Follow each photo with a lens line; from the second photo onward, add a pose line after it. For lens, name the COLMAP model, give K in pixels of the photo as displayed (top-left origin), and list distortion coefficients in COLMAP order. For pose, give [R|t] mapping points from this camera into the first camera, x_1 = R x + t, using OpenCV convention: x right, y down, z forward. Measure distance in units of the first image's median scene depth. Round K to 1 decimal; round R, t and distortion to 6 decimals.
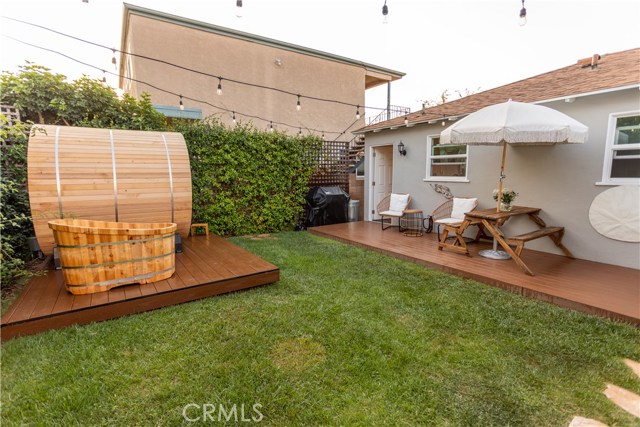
lens RADIAL K [[306.6, 0, 320.0], [0, 306.6, 213.5], [0, 0, 1]] dist [-0.000137, 0.000336]
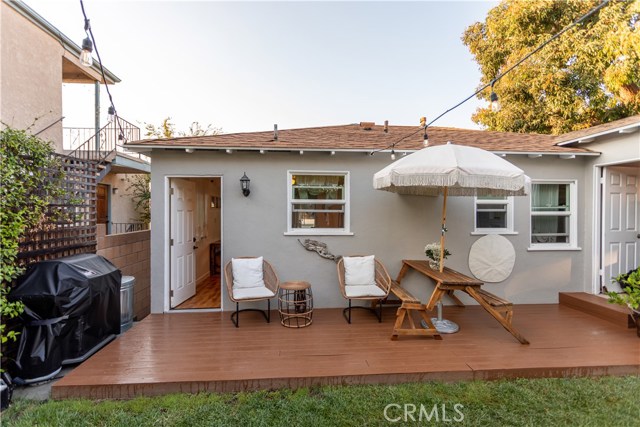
lens RADIAL K [[306.6, 0, 320.0], [0, 306.6, 213.5], [0, 0, 1]] dist [-0.000137, 0.000336]
pose [[0.502535, 0.005897, 0.864537, -0.208658], [0.110365, 0.991358, -0.070915, -0.097575], [-0.857484, 0.131052, 0.497541, 0.590647]]
